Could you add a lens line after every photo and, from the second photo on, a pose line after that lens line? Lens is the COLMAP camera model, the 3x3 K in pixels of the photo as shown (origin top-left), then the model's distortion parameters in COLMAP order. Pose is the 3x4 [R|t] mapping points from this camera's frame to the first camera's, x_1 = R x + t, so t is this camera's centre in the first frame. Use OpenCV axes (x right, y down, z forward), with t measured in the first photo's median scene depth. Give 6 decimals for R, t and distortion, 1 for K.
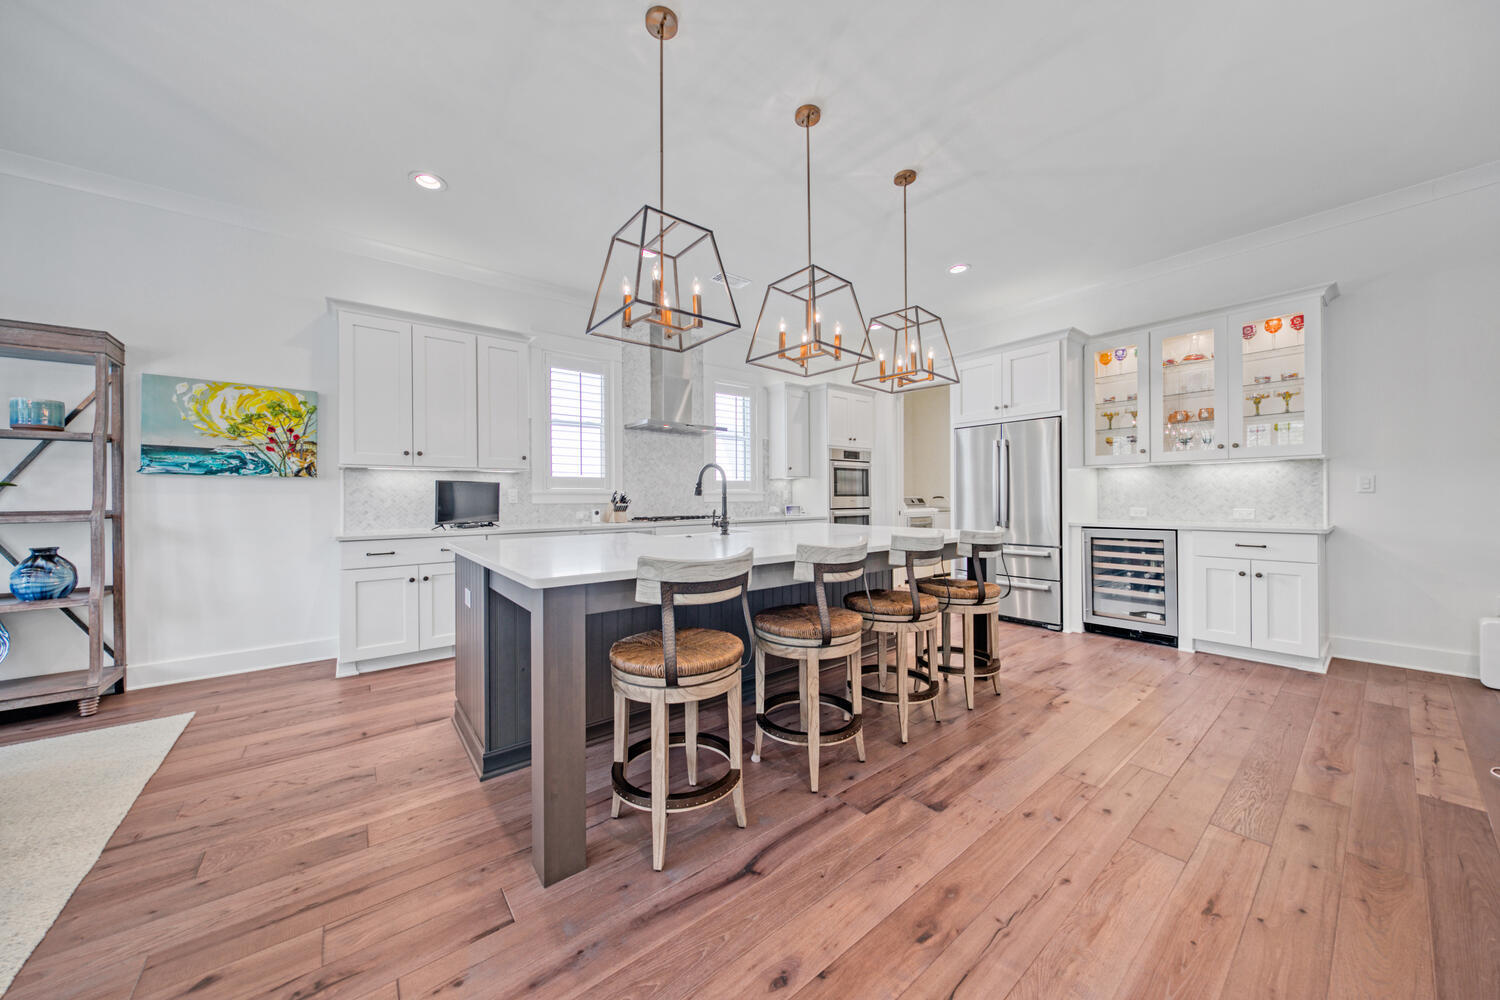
lens RADIAL K [[505.8, 0, 750.0], [0, 505.8, 500.0], [0, 0, 1]] dist [0.007215, -0.004657]
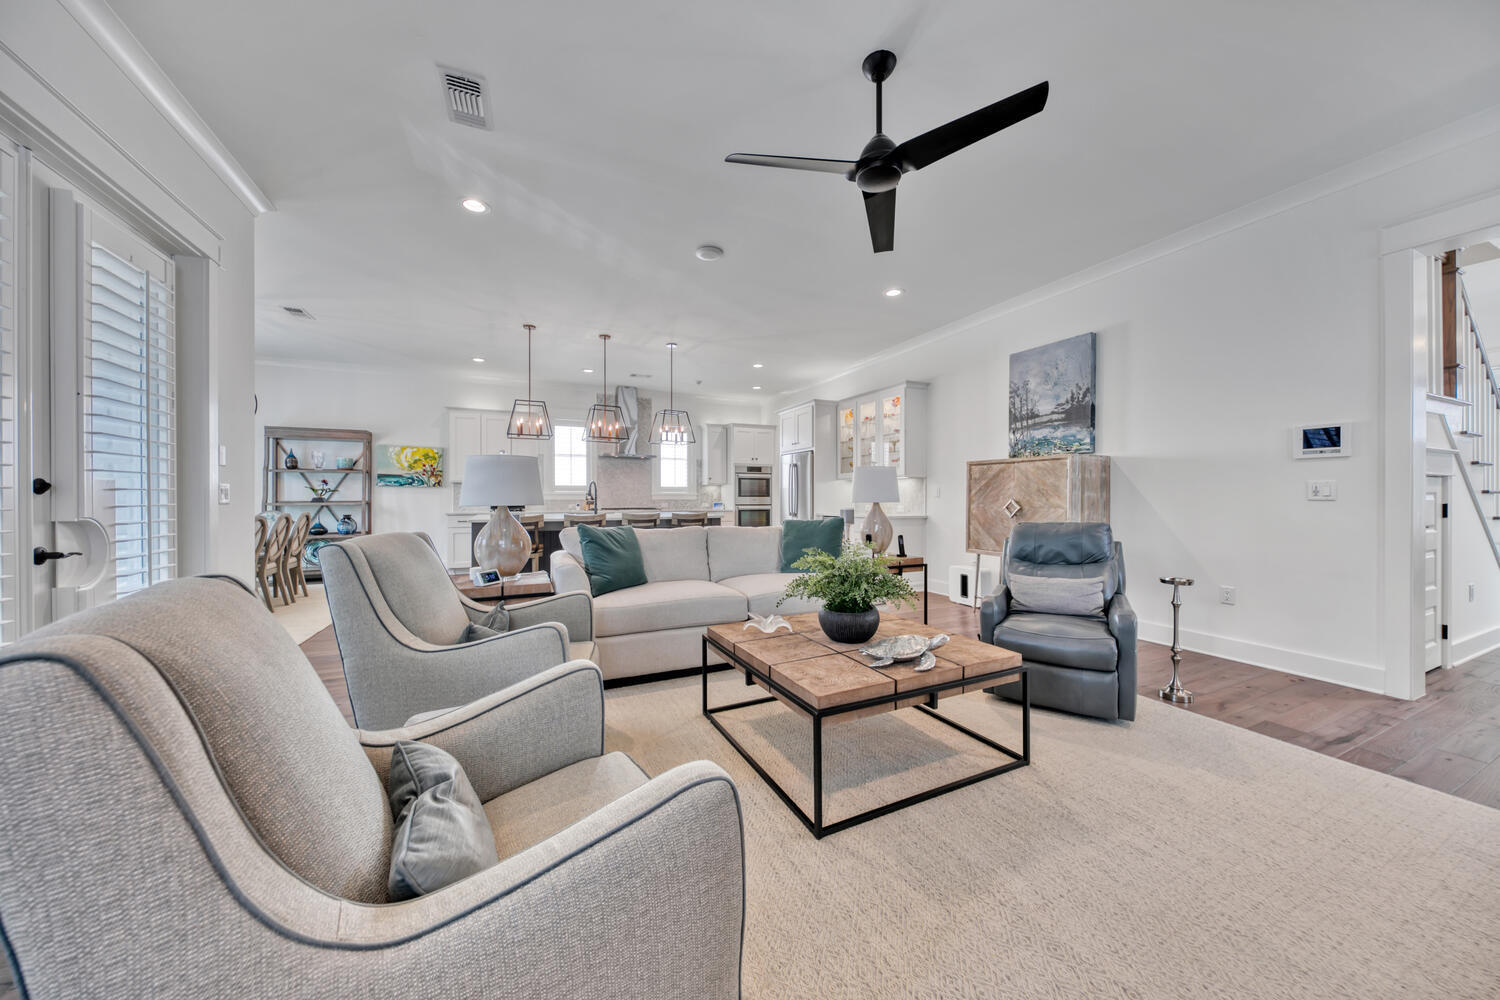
lens RADIAL K [[505.8, 0, 750.0], [0, 505.8, 500.0], [0, 0, 1]] dist [0.007215, -0.004657]
pose [[0.973197, 0.007626, -0.229845, 0.996642], [-0.007142, 0.999970, 0.002938, -0.003823], [0.229860, -0.001218, 0.973223, -0.870236]]
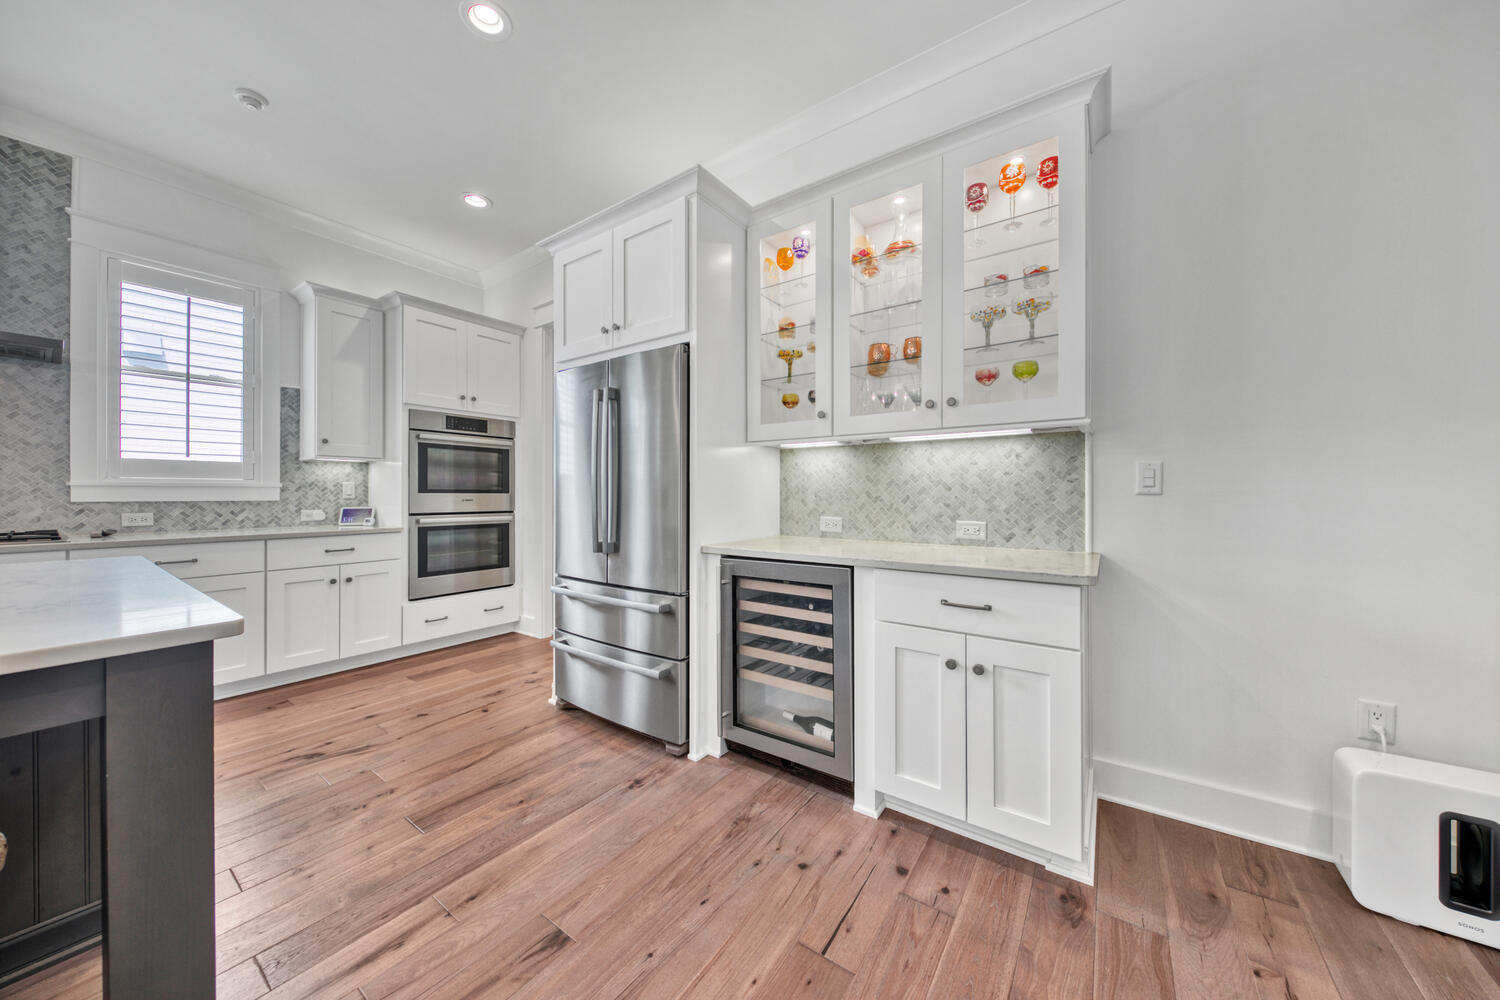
lens RADIAL K [[507.6, 0, 745.7], [0, 507.6, 494.4], [0, 0, 1]] dist [0.008433, -0.004902]
pose [[0.960742, 0.008193, 0.277322, 0.658157], [-0.007081, 0.999962, -0.005013, -0.008944], [-0.277353, 0.002852, 0.960764, 0.601653]]
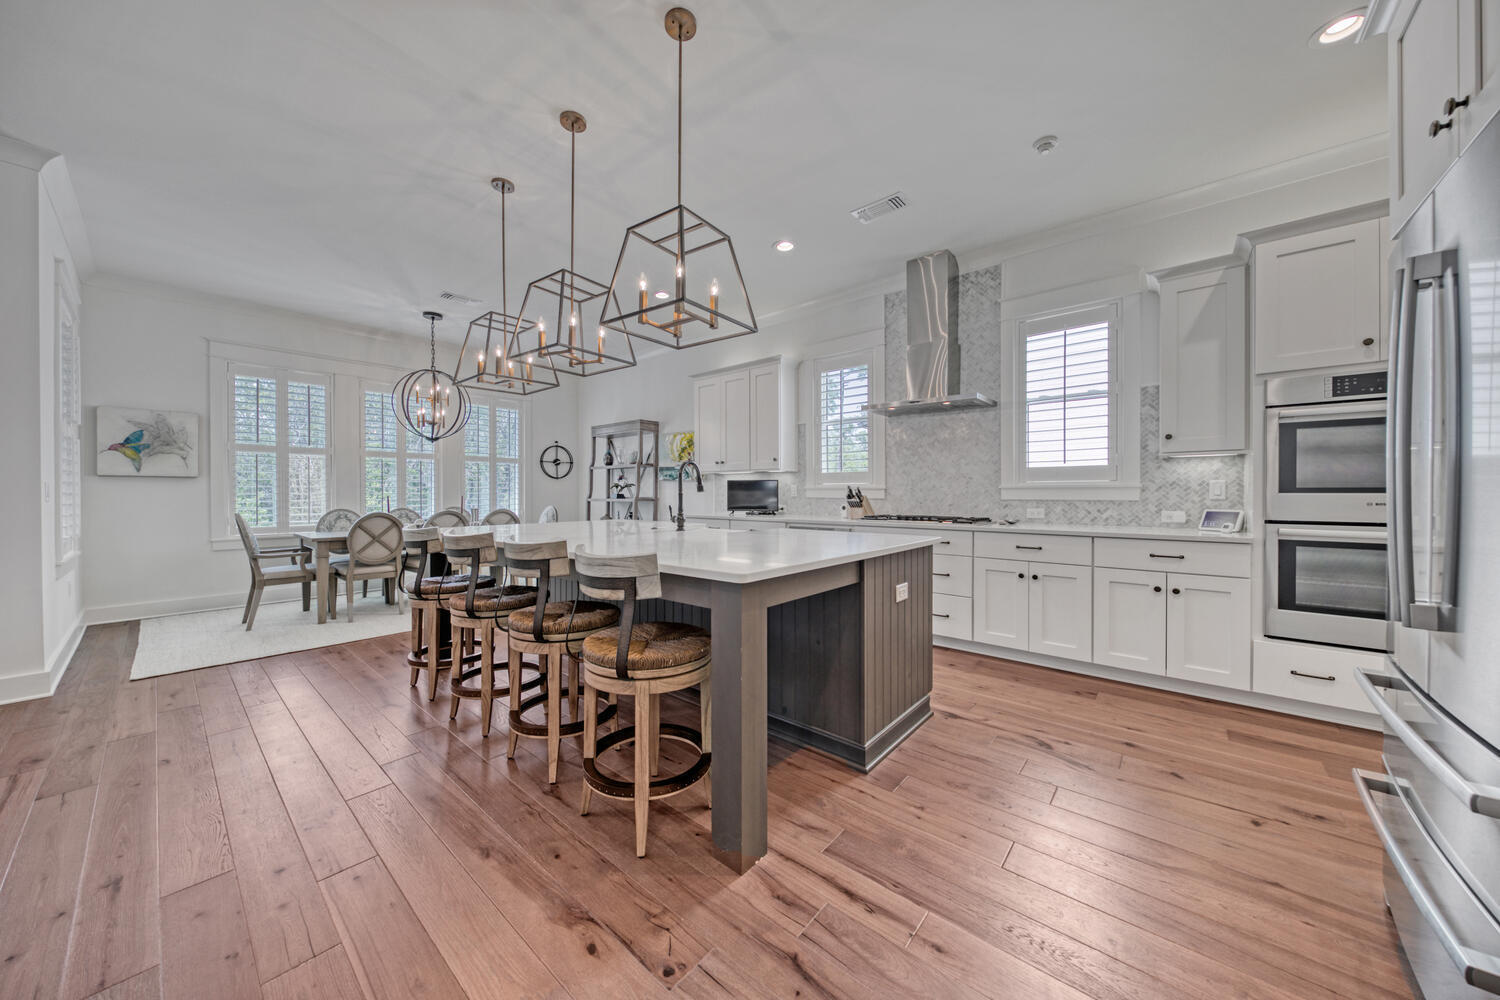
lens RADIAL K [[507.6, 0, 745.7], [0, 507.6, 494.4], [0, 0, 1]] dist [0.008433, -0.004902]
pose [[0.188410, 0.009329, -0.982046, 0.902881], [-0.005336, 0.999950, 0.008475, -0.011952], [0.982076, 0.003644, 0.188451, 0.864524]]
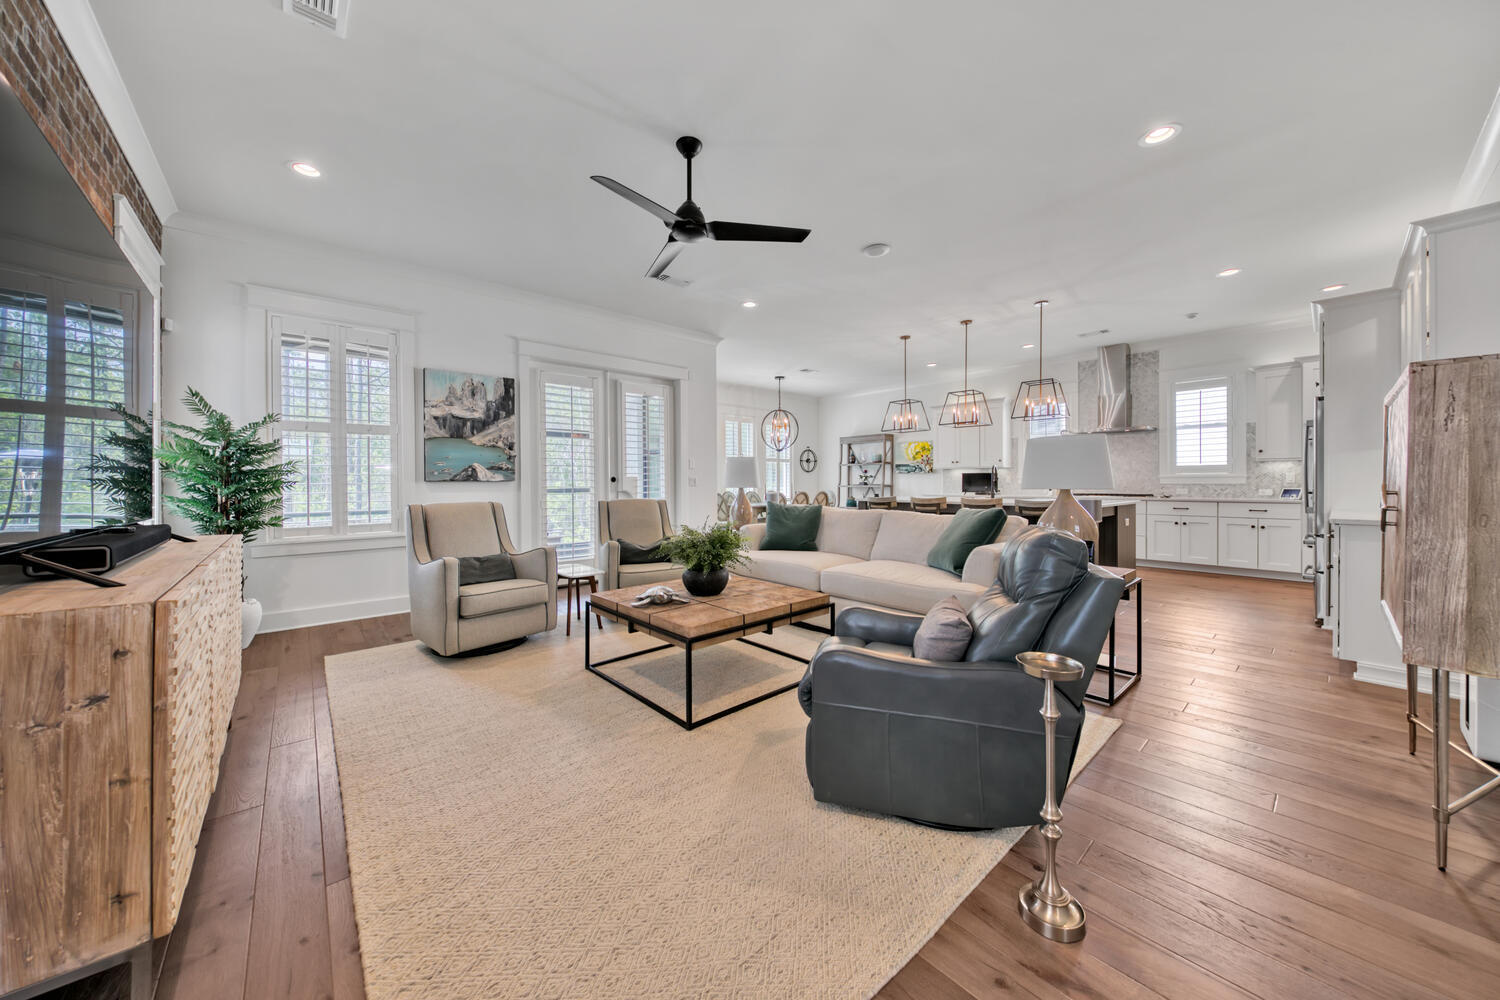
lens RADIAL K [[515.5, 0, 740.9], [0, 515.5, 485.2], [0, 0, 1]] dist [0.007983, -0.005177]
pose [[0.041154, 0.012355, -0.999076, 1.894595], [0.000156, 0.999923, 0.012372, -0.013862], [0.999153, -0.000665, 0.041149, -0.125356]]
